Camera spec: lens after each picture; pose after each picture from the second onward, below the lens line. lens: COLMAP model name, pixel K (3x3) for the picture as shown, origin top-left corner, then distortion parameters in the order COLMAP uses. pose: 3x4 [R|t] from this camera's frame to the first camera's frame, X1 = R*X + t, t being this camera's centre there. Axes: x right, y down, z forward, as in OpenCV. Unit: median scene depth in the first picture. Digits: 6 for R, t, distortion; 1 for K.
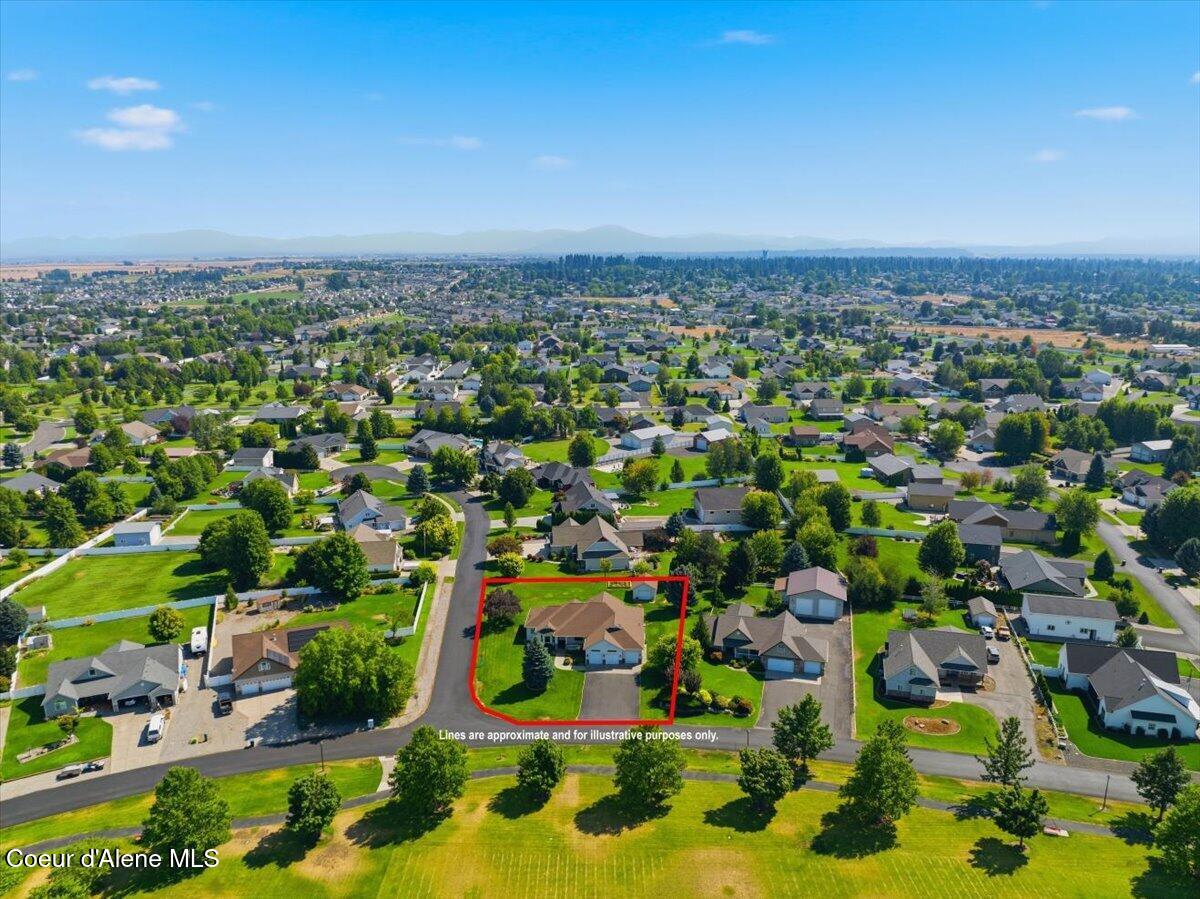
lens RADIAL K [[841.3, 0, 600.0], [0, 841.3, 449.5], [0, 0, 1]] dist [-0.038346, 0.003516]
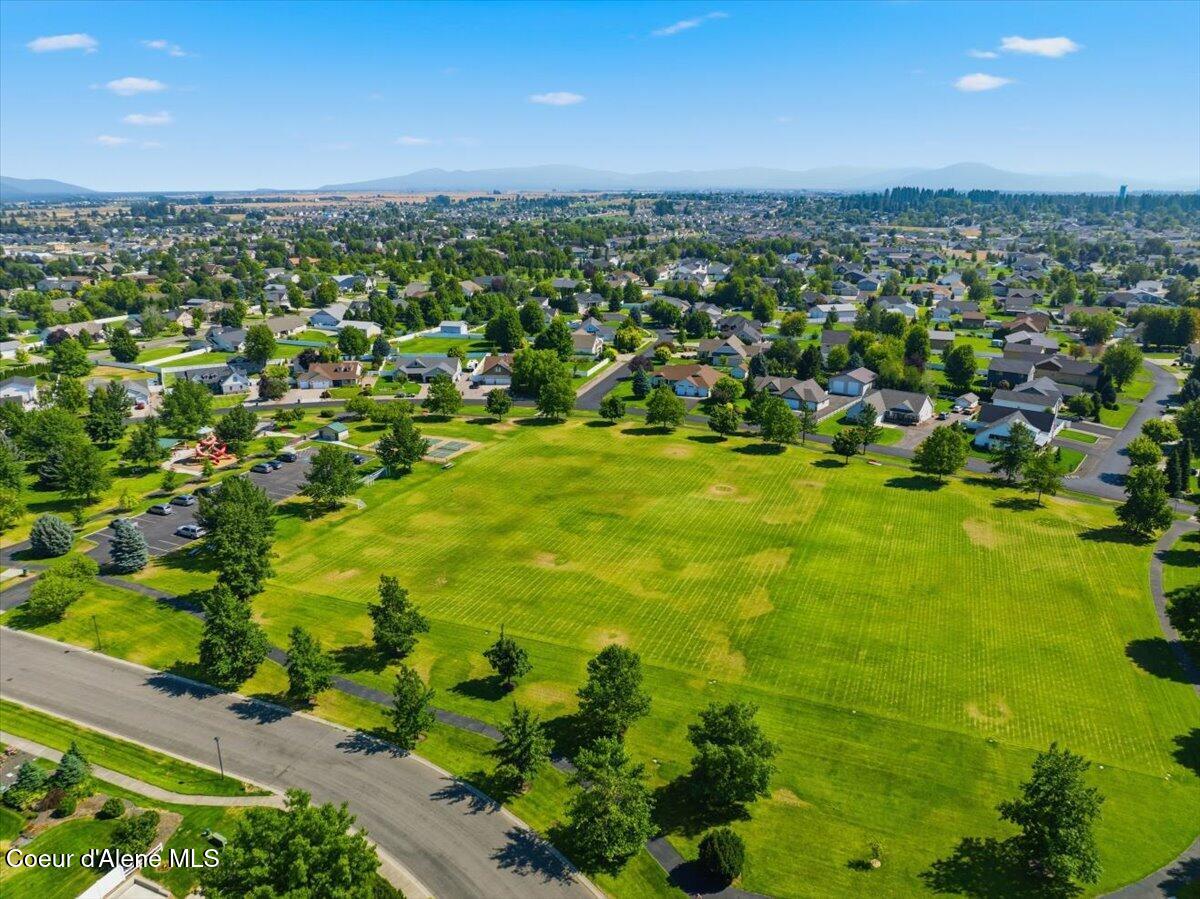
lens RADIAL K [[841.3, 0, 600.0], [0, 841.3, 449.5], [0, 0, 1]] dist [-0.038346, 0.003516]
pose [[0.923906, 0.119133, -0.363601, 0.333445], [-0.093080, 0.991725, 0.088421, 0.169330], [0.371126, -0.047848, 0.927349, -0.425602]]
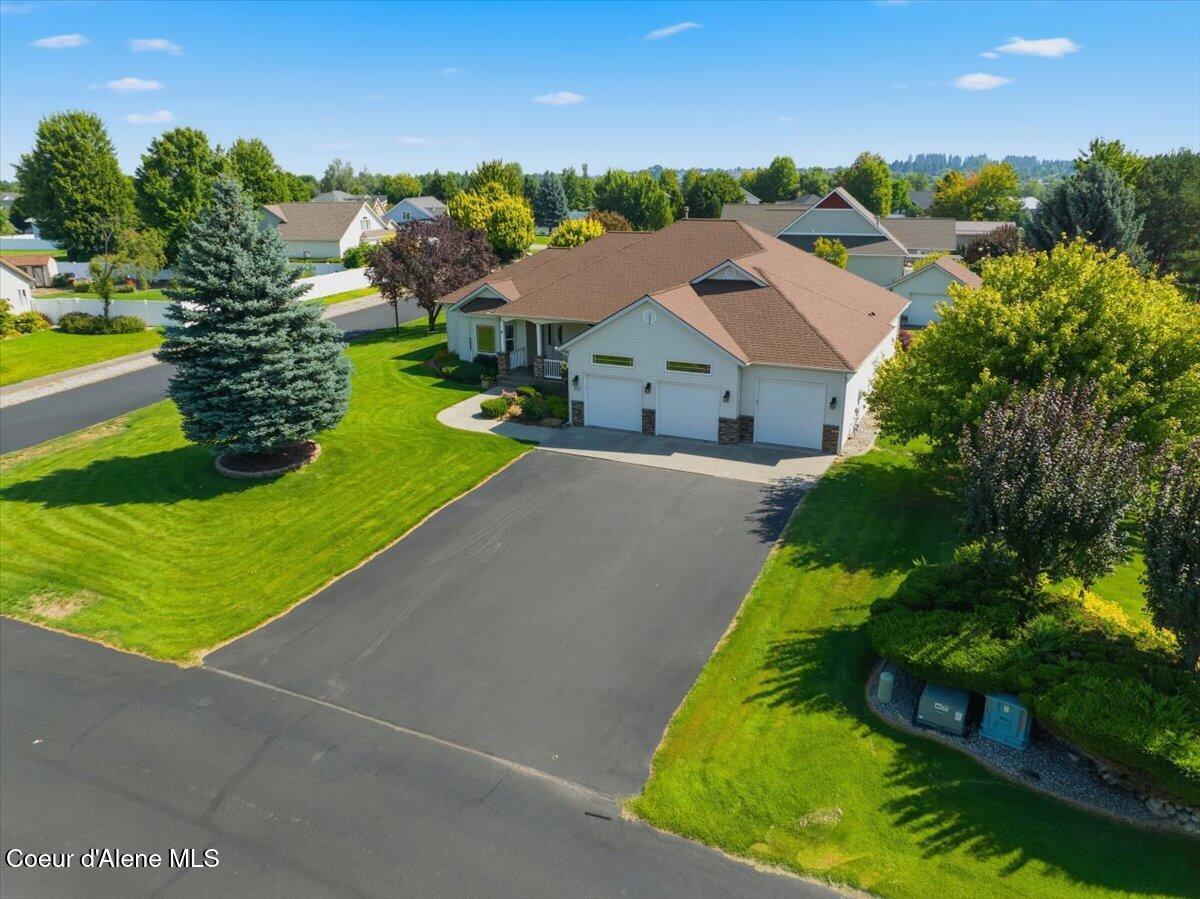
lens RADIAL K [[841.3, 0, 600.0], [0, 841.3, 449.5], [0, 0, 1]] dist [-0.038346, 0.003516]
pose [[0.924622, 0.116860, -0.362516, 0.049616], [-0.087530, 0.991490, 0.096364, 0.175604], [0.370693, -0.057370, 0.926982, 0.586874]]
